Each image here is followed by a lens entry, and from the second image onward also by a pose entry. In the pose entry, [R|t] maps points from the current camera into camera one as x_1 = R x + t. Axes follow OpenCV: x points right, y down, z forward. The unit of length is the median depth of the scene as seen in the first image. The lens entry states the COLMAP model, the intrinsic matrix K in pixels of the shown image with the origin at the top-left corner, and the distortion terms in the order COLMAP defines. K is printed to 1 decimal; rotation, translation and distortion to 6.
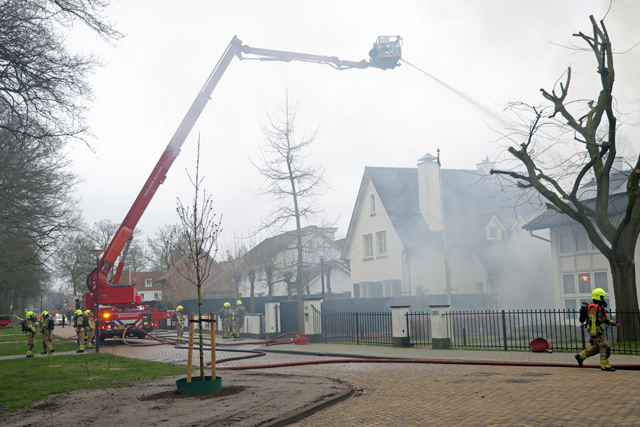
lens RADIAL K [[790.3, 0, 321.8], [0, 790.3, 211.7], [0, 0, 1]] dist [0.109193, 0.000000]
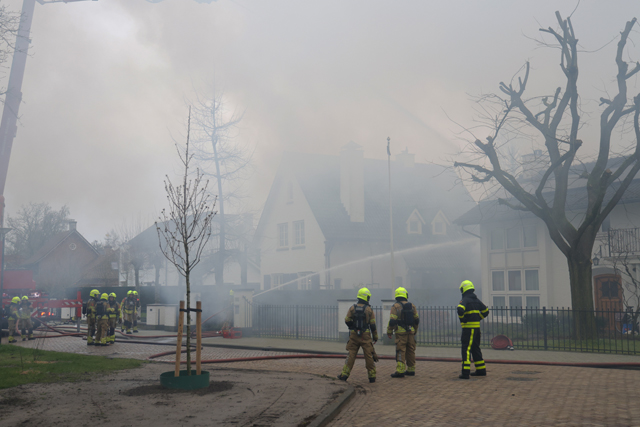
lens RADIAL K [[839.0, 0, 317.5], [0, 839.0, 213.9], [0, 0, 1]] dist [0.099224, 0.000000]
pose [[0.985537, 0.041511, 0.164296, -0.112271], [-0.044355, 0.998922, 0.013679, 0.003872], [-0.163551, -0.020768, 0.986316, 0.010646]]
